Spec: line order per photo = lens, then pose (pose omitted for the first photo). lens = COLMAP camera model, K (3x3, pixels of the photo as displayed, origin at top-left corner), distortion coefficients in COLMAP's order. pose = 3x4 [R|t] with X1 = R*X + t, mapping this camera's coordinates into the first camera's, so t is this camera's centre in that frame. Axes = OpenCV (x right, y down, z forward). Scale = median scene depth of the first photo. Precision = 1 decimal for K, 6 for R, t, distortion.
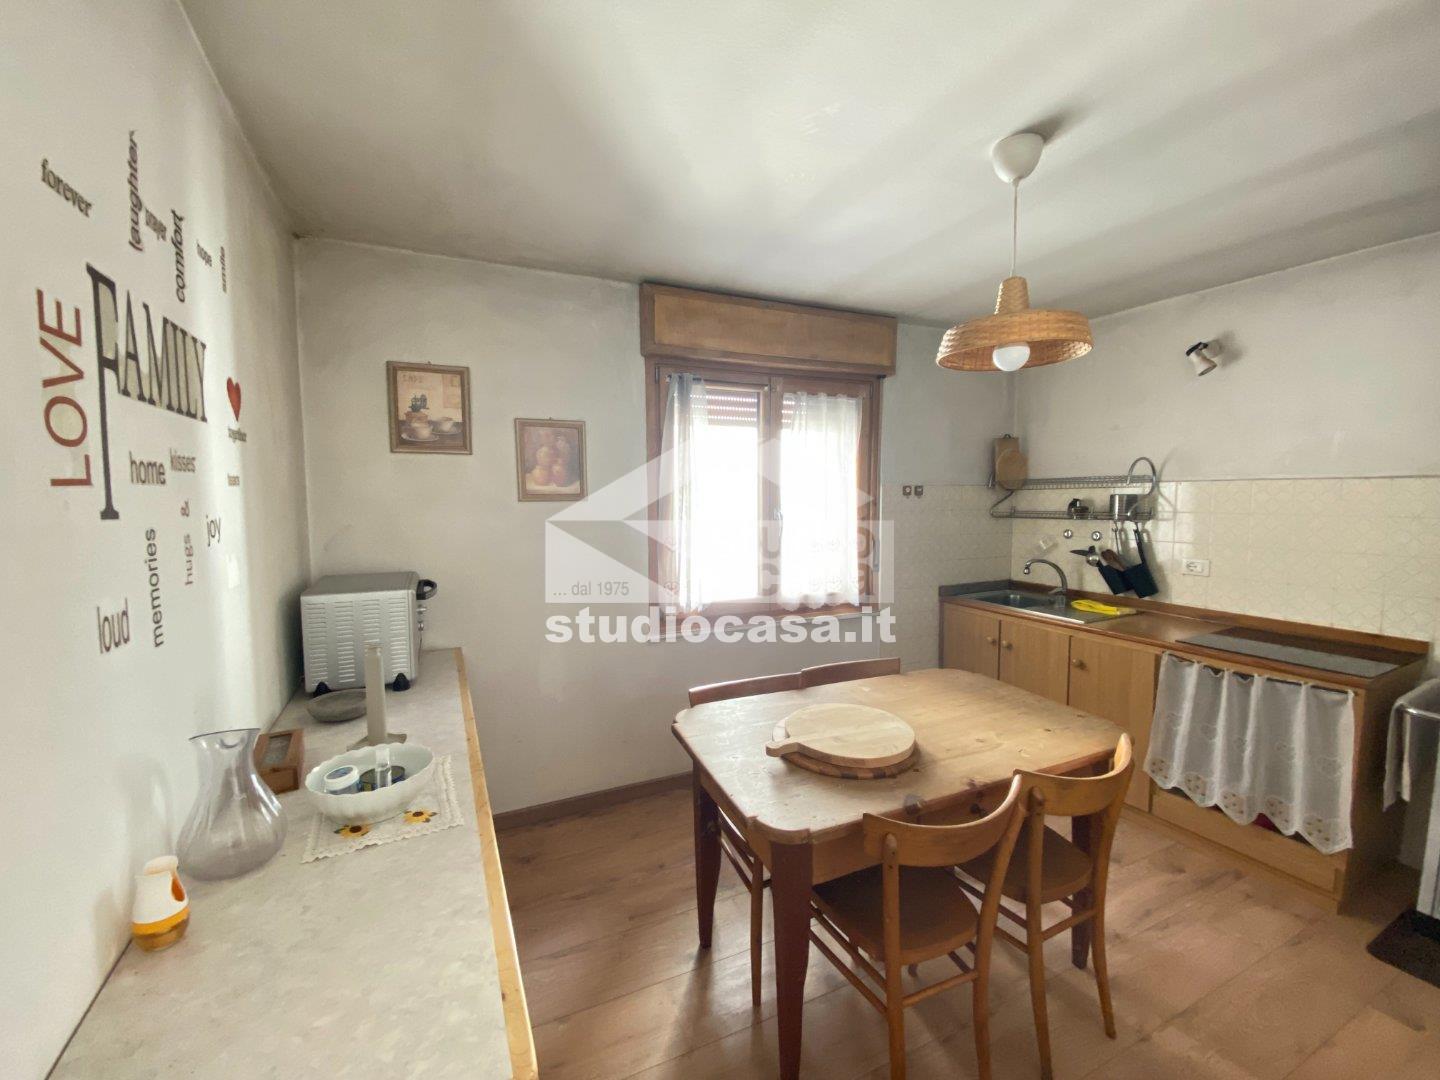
lens RADIAL K [[588.0, 0, 727.8], [0, 588.0, 527.4], [0, 0, 1]] dist [-0.016363, -0.003012]
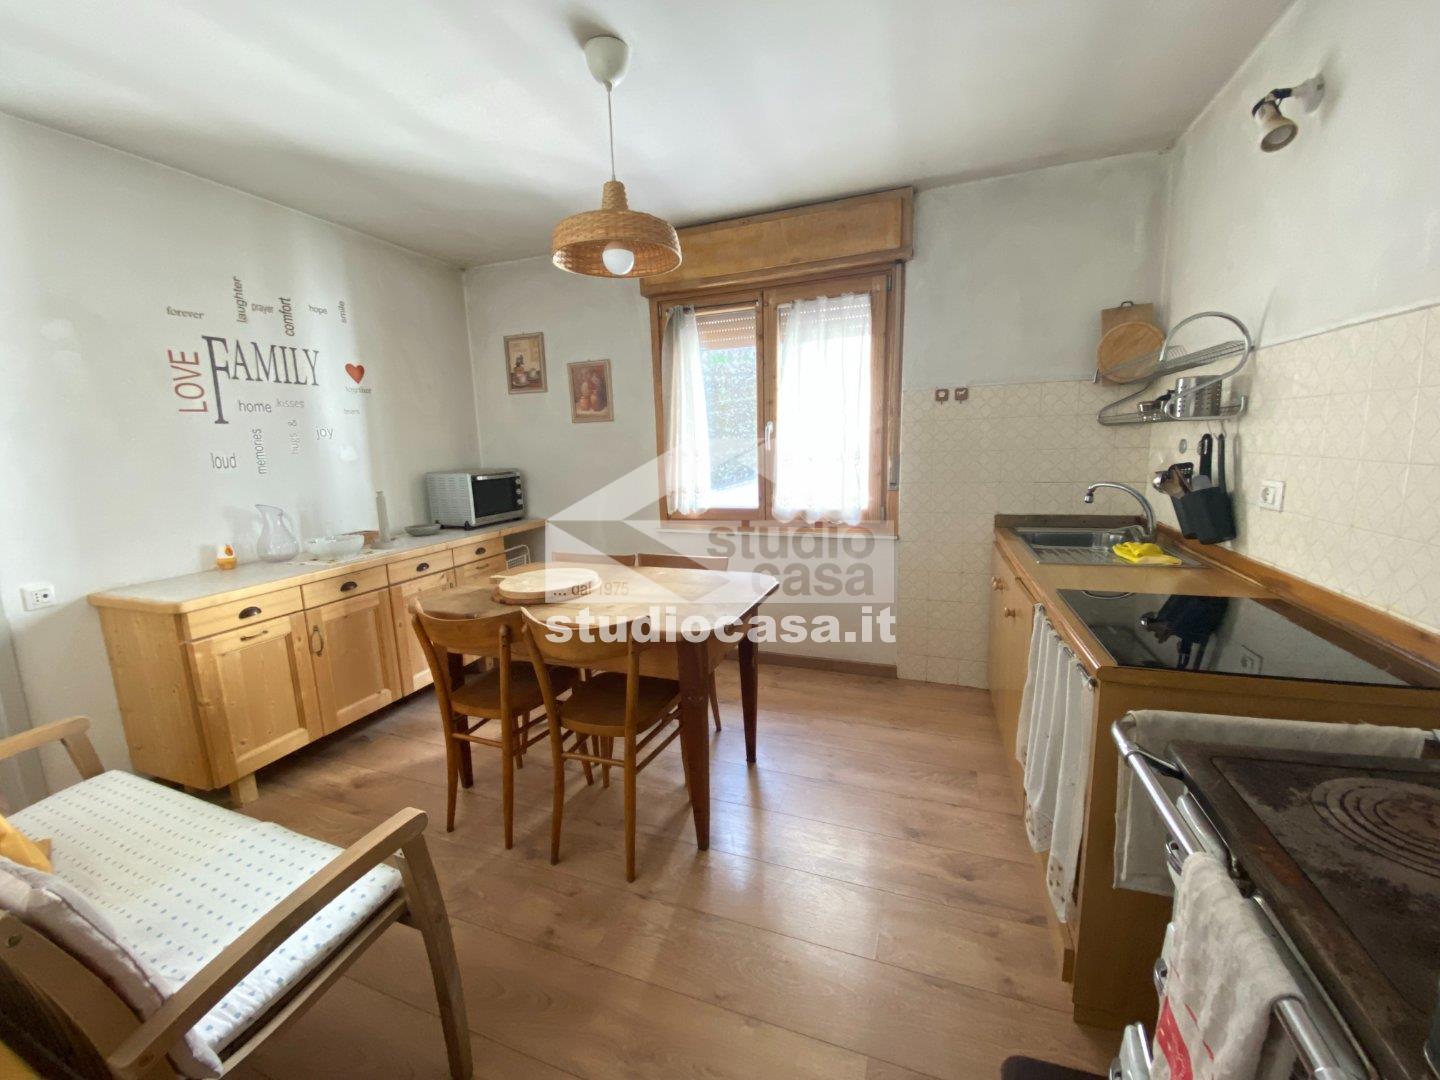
lens RADIAL K [[588.0, 0, 729.1], [0, 588.0, 545.7], [0, 0, 1]] dist [-0.016363, -0.003012]
pose [[0.696995, 0.105296, -0.709303, 0.851672], [-0.014134, 0.990985, 0.133223, 0.051406], [0.716937, -0.082830, 0.692200, 0.223825]]
